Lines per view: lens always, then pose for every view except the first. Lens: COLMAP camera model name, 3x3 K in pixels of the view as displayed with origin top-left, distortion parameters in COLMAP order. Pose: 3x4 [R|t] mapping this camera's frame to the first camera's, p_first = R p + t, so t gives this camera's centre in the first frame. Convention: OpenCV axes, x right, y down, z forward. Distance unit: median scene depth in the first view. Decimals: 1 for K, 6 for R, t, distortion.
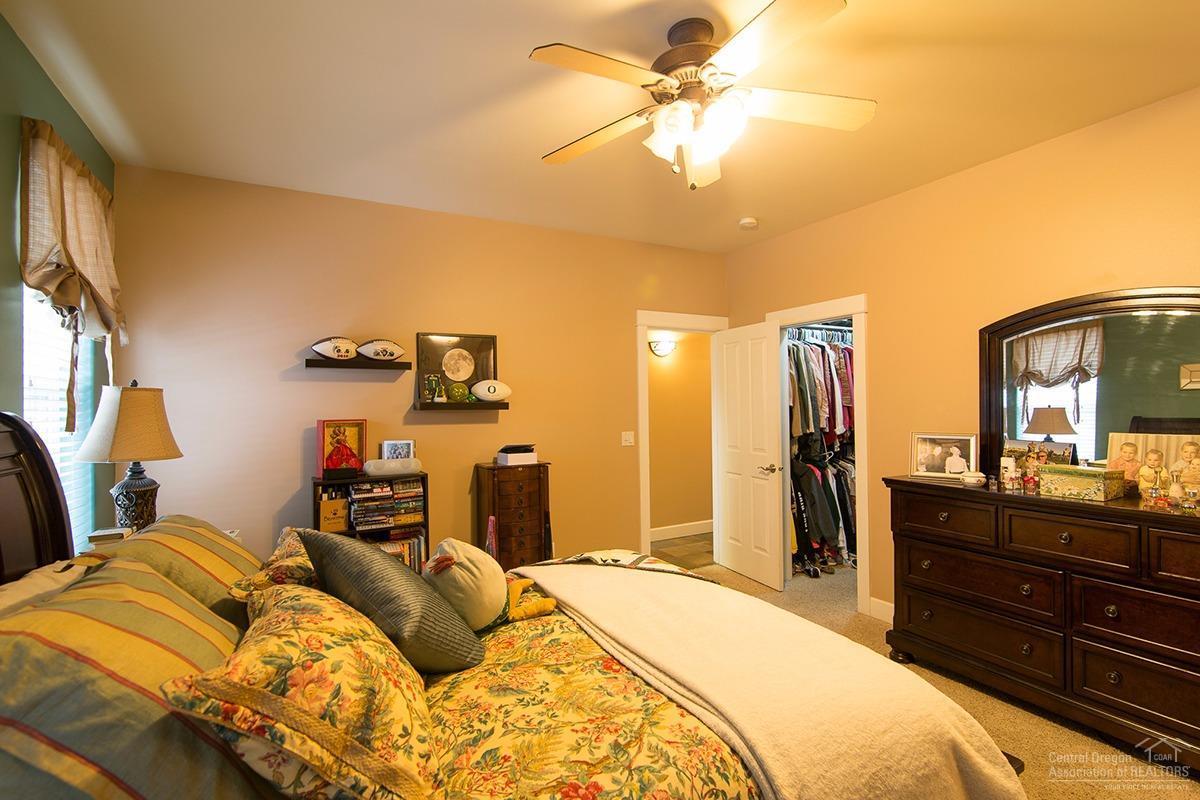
lens RADIAL K [[551.7, 0, 600.7], [0, 551.7, 400.0], [0, 0, 1]] dist [-0.003948, -0.002263]
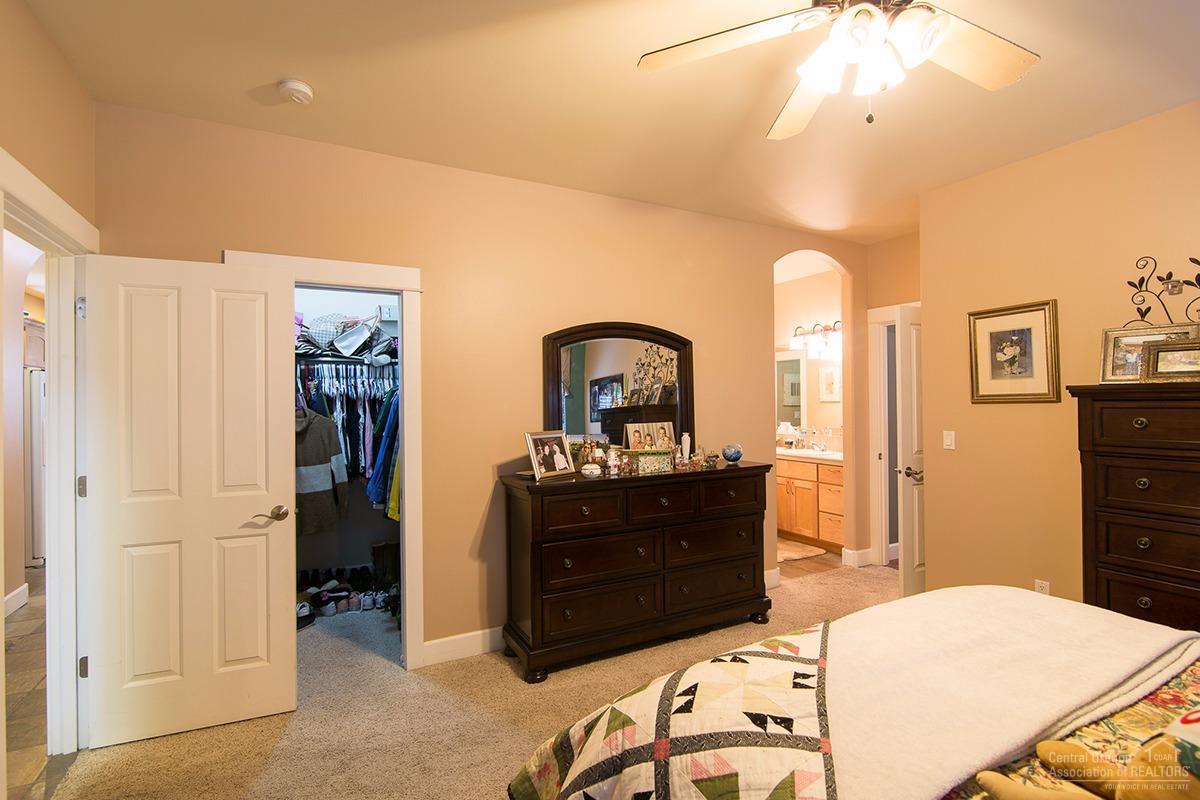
lens RADIAL K [[551.7, 0, 599.3], [0, 551.7, 397.8], [0, 0, 1]] dist [-0.003948, -0.002263]
pose [[0.006087, 0.017987, 0.999820, -0.244988], [0.004681, 0.999827, -0.018016, 0.009199], [-0.999971, 0.004790, 0.006002, 0.549883]]
